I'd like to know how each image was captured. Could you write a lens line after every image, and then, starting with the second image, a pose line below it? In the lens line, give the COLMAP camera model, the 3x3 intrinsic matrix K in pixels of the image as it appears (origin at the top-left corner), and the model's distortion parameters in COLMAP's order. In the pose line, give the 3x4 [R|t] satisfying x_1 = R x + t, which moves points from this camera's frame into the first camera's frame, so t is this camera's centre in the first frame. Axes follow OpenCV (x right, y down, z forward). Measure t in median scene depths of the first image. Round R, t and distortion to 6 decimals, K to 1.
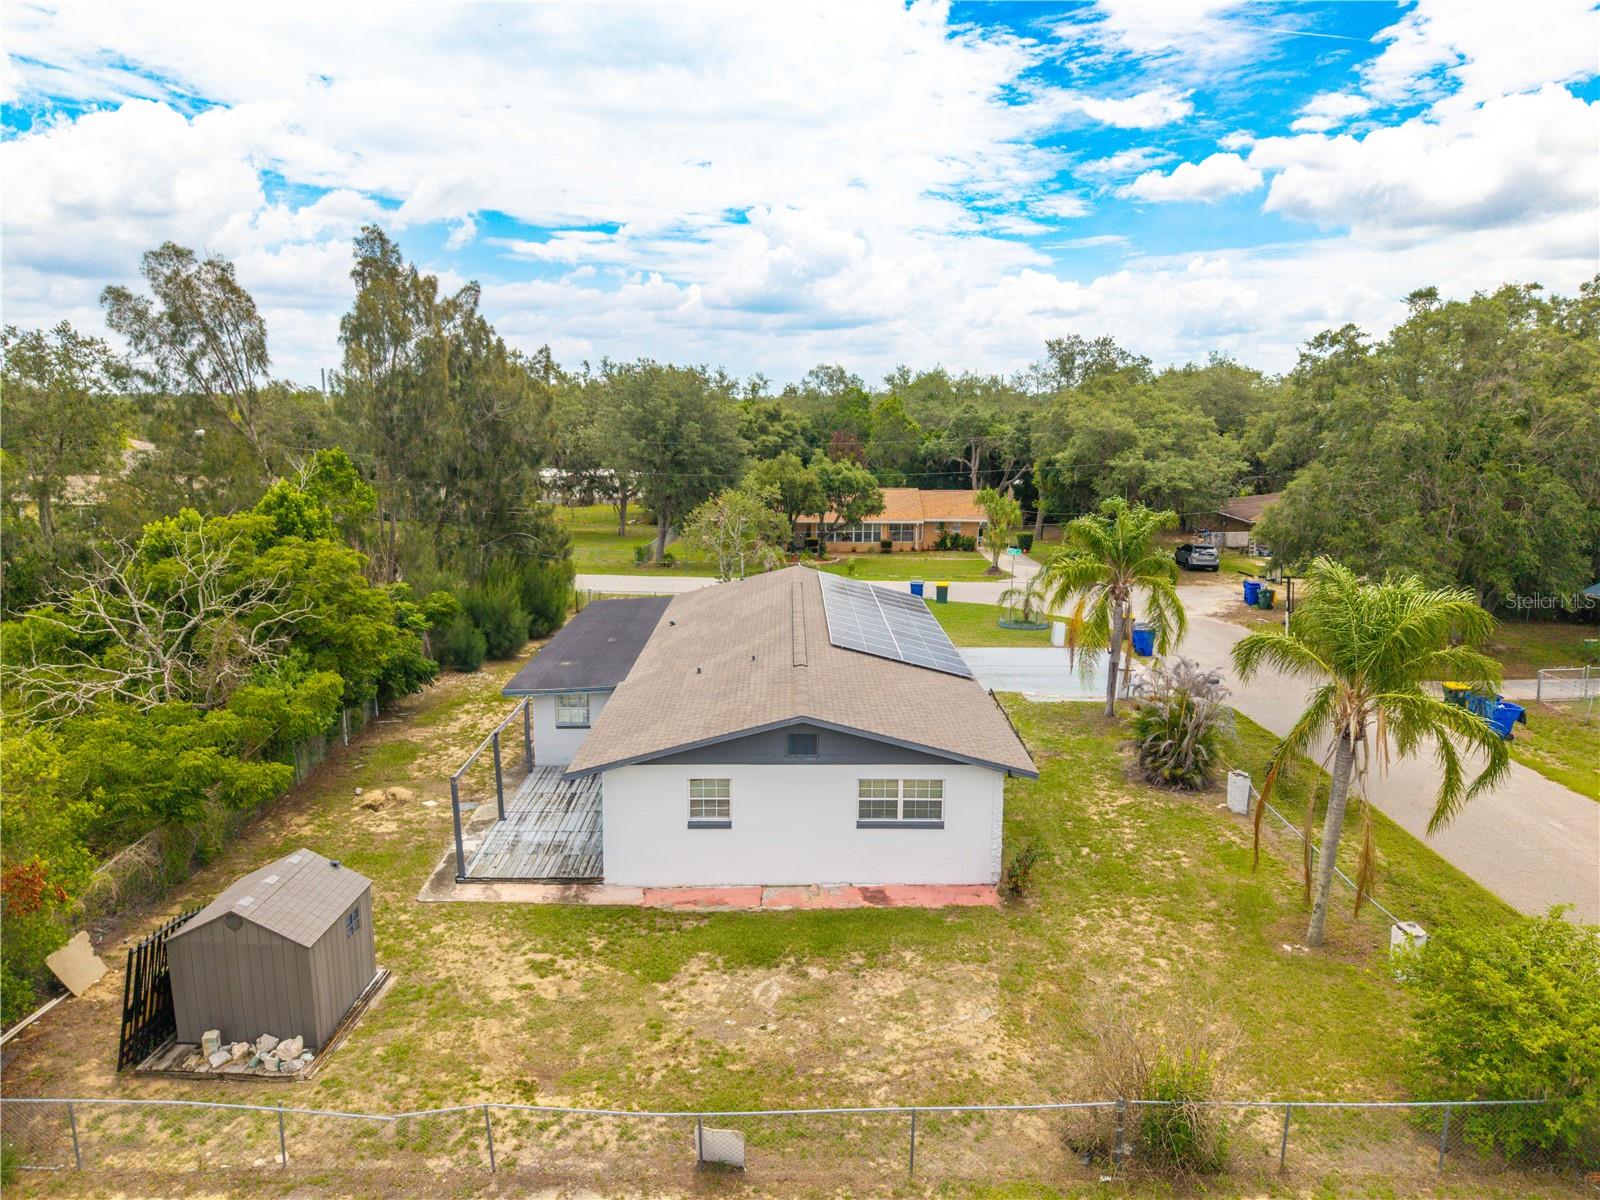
lens RADIAL K [[1084.6, 0, 800.2], [0, 1084.6, 575.5], [0, 0, 1]] dist [0.007819, 0.001124]
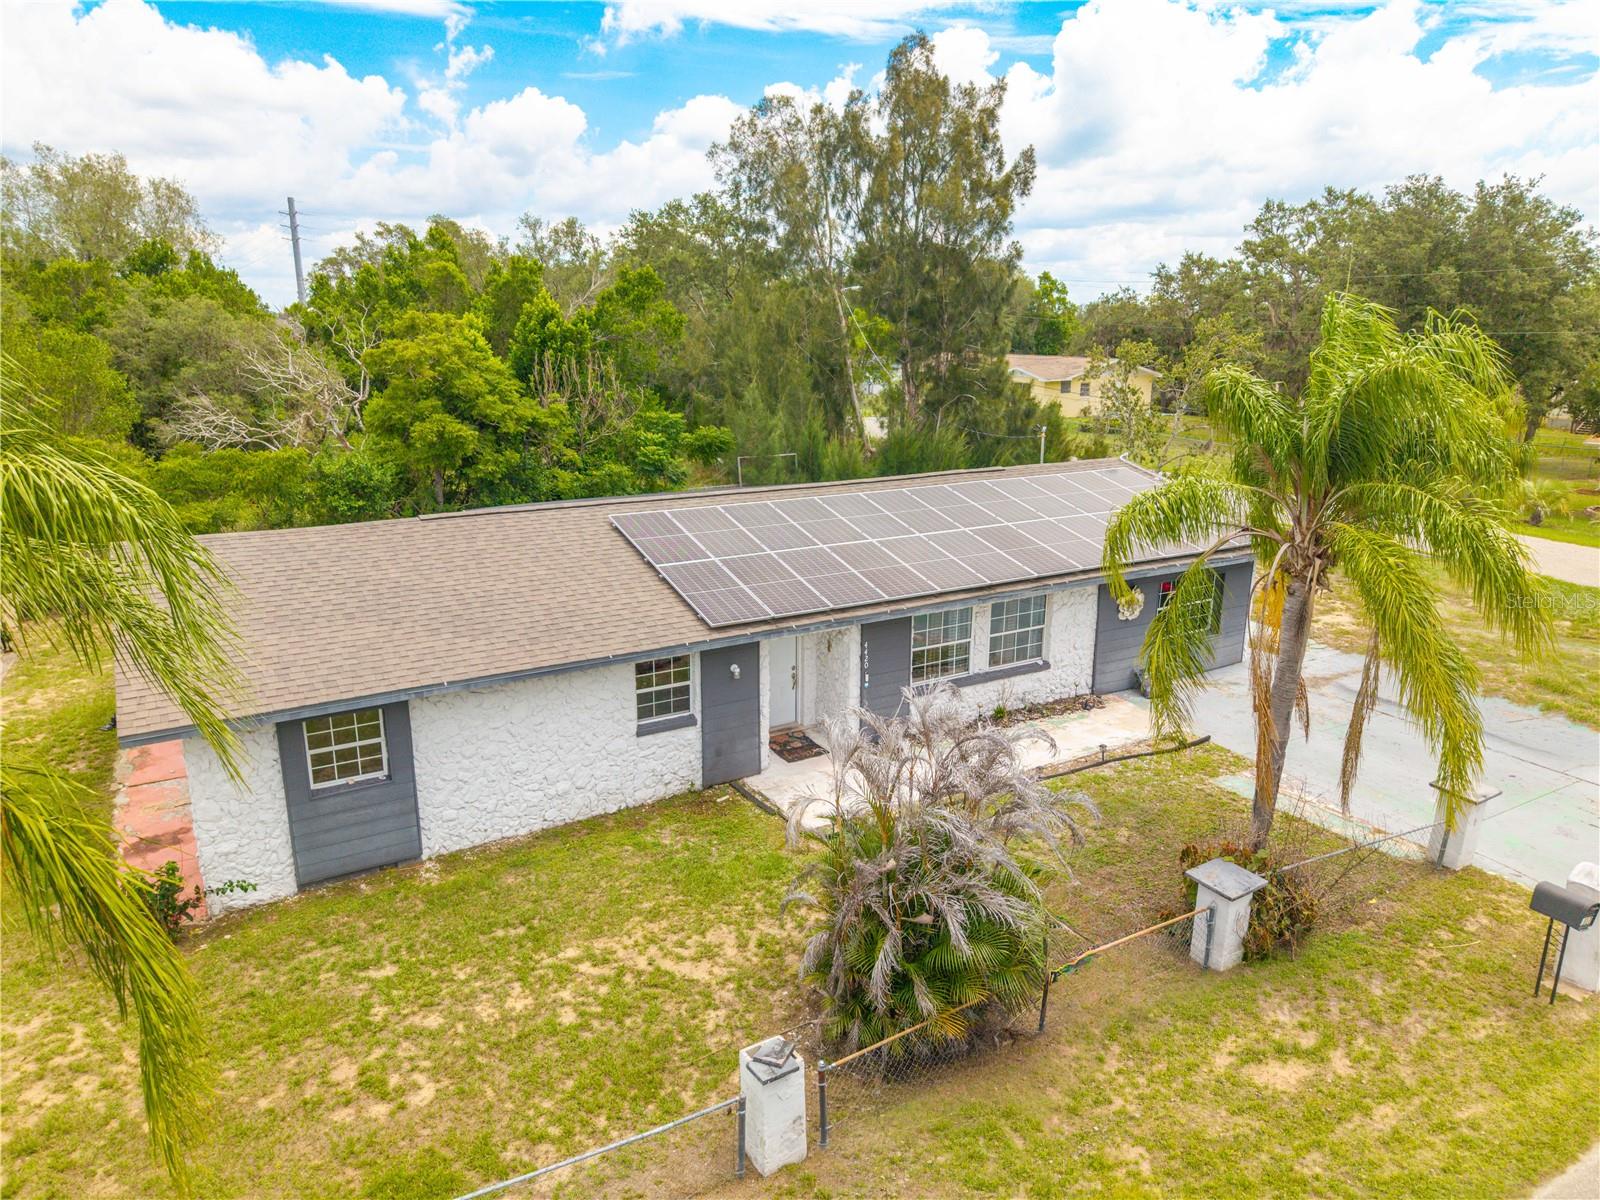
lens RADIAL K [[1084.6, 0, 800.2], [0, 1084.6, 575.5], [0, 0, 1]] dist [0.007819, 0.001124]
pose [[0.498375, 0.198817, -0.843857, 0.782540], [-0.143449, 0.978844, 0.145901, -0.014930], [0.855012, 0.048338, 0.516351, 0.975657]]
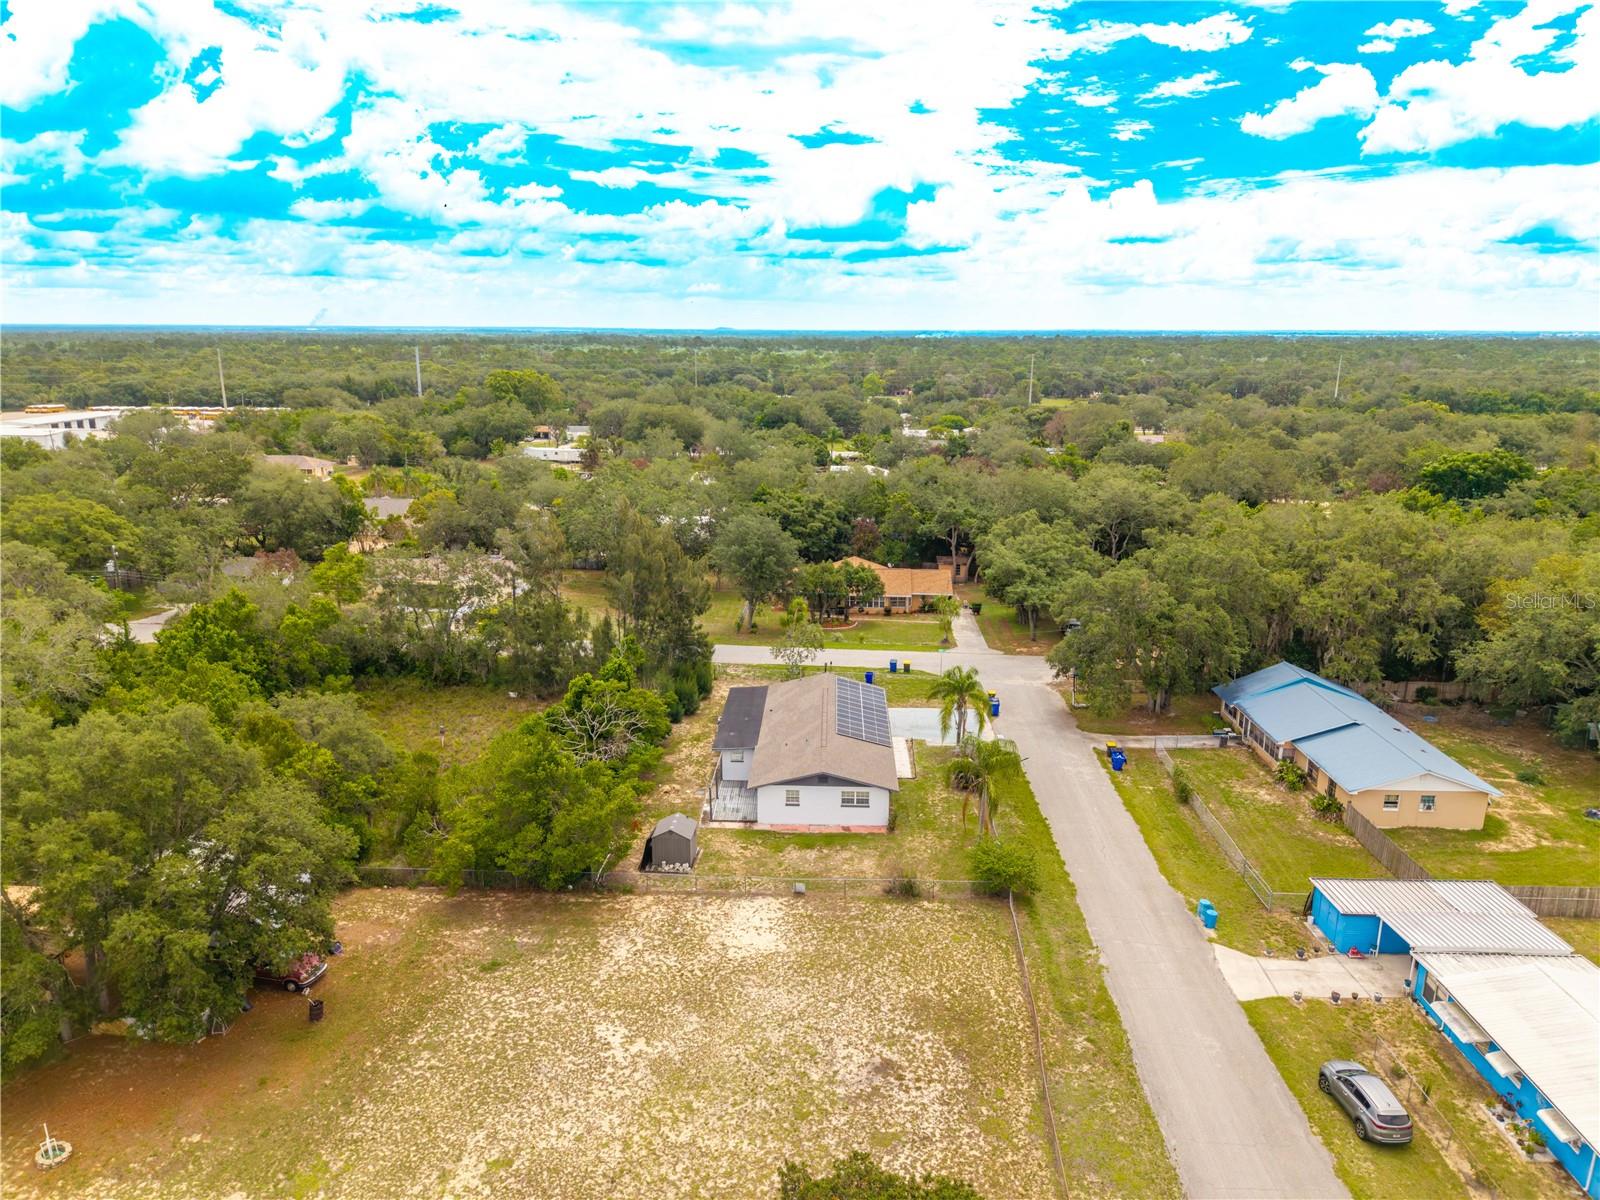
lens RADIAL K [[1060.4, 0, 798.1], [0, 1060.4, 607.4], [0, 0, 1]] dist [0.066679, -0.060413]
pose [[0.998899, 0.012160, -0.045309, 0.060976], [-0.007879, 0.995588, 0.093503, -0.604399], [0.046246, -0.093043, 0.994588, -1.926581]]
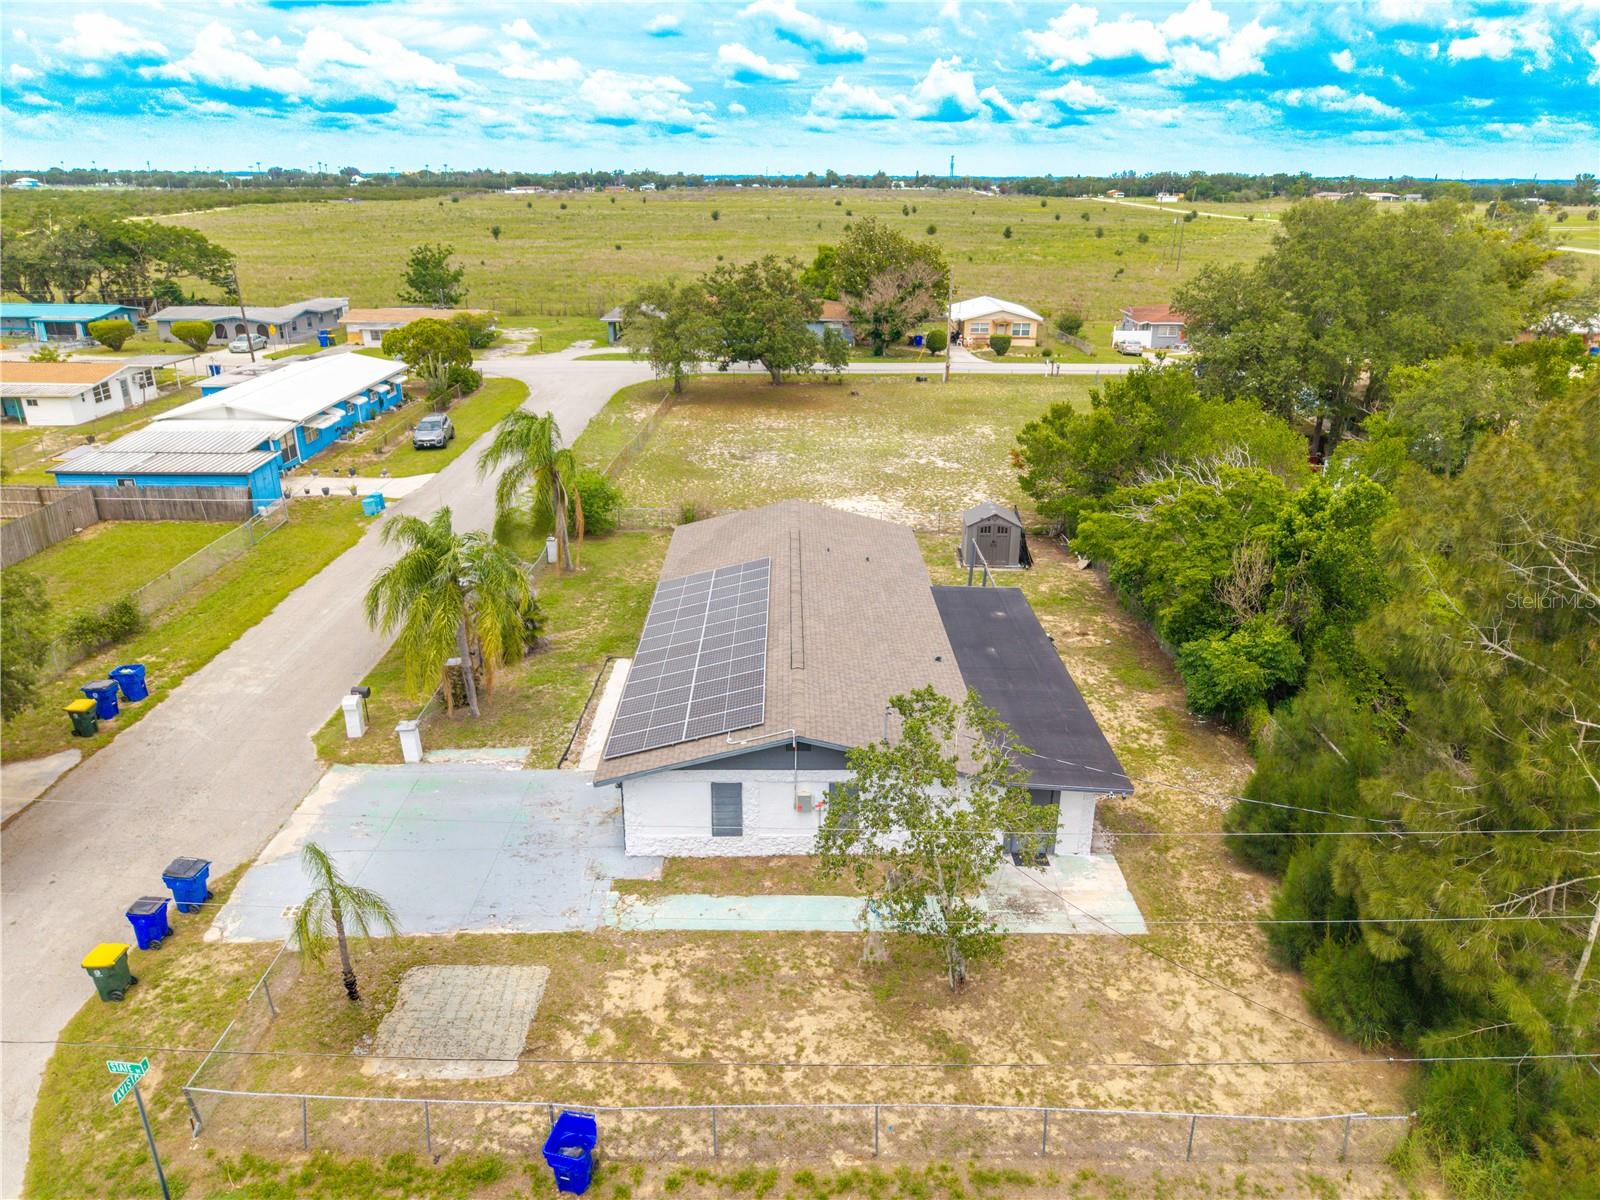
lens RADIAL K [[1060.4, 0, 798.1], [0, 1060.4, 607.4], [0, 0, 1]] dist [0.066679, -0.060413]
pose [[-0.999987, -0.005120, -0.000120, -0.006818], [-0.004434, 0.853801, 0.520581, -0.689679], [-0.002564, 0.520575, -0.853812, 2.669450]]
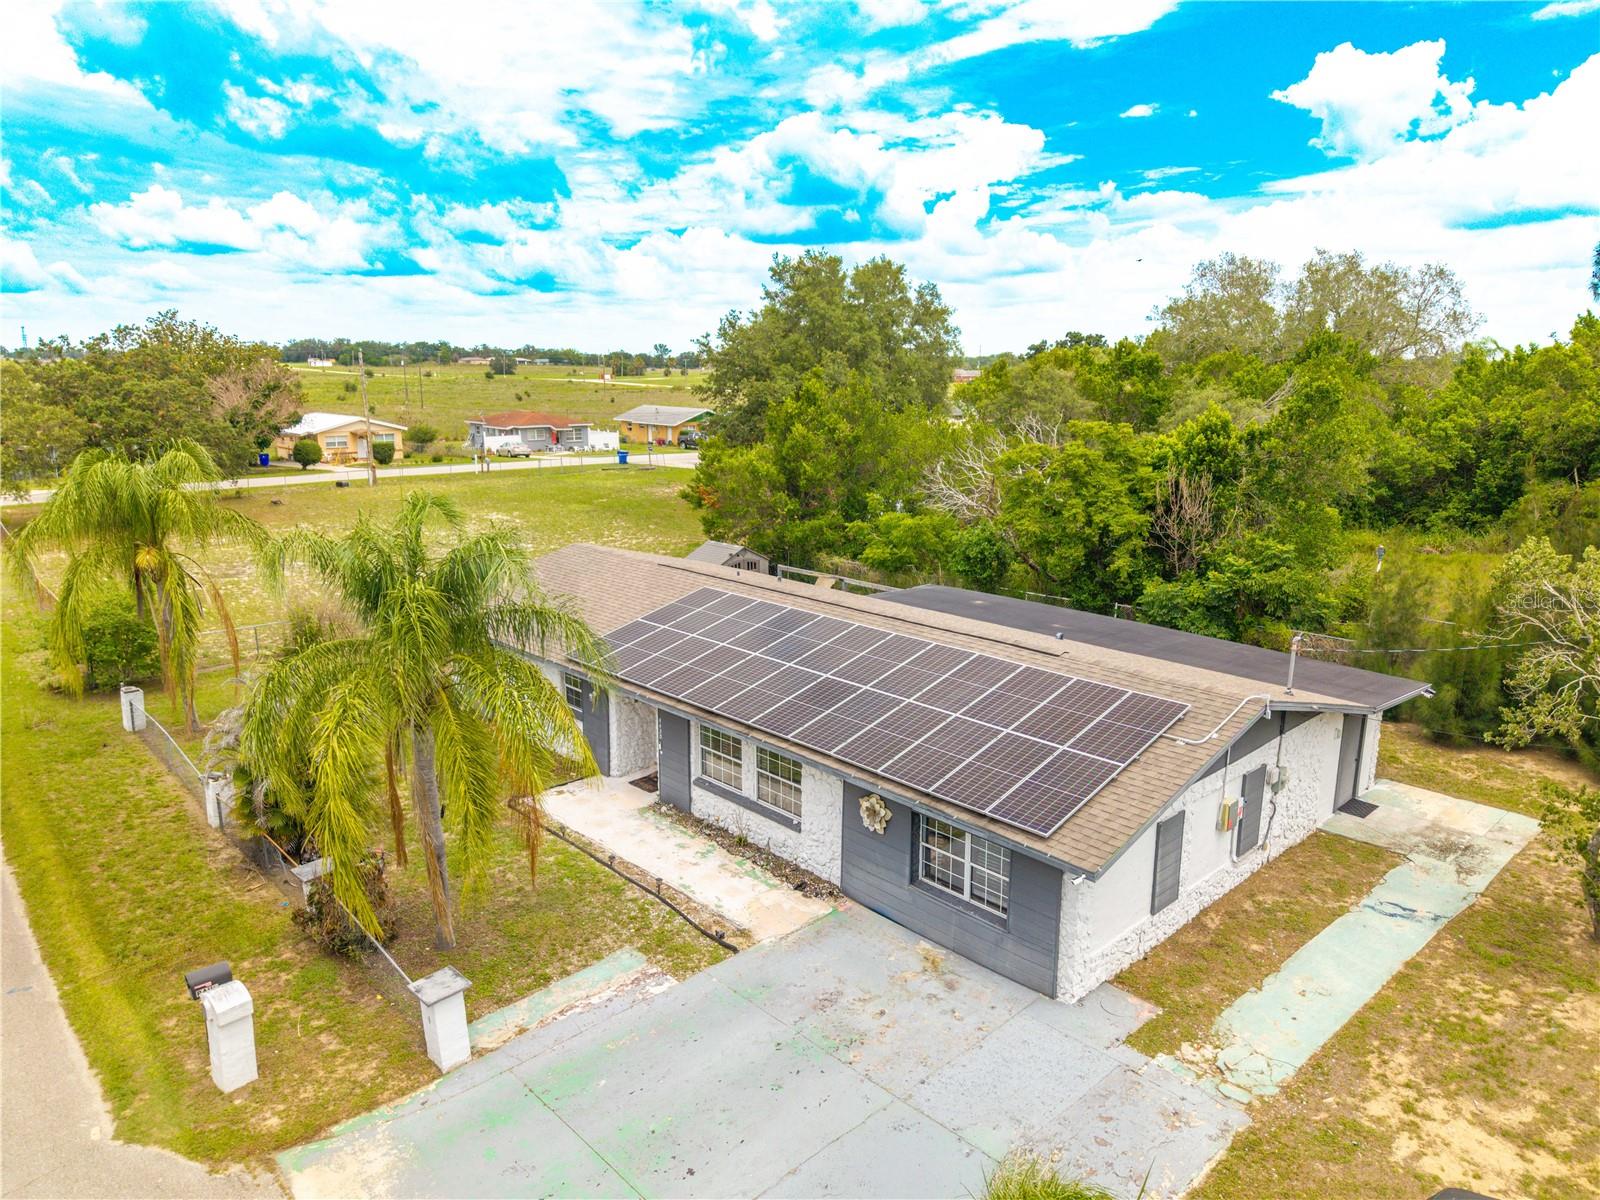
lens RADIAL K [[1084.6, 0, 800.2], [0, 1084.6, 575.5], [0, 0, 1]] dist [0.007819, 0.001124]
pose [[-0.734345, 0.134527, -0.665312, 0.704226], [-0.112413, 0.942526, 0.314656, -0.293393], [0.669404, 0.305856, -0.677016, 2.081013]]
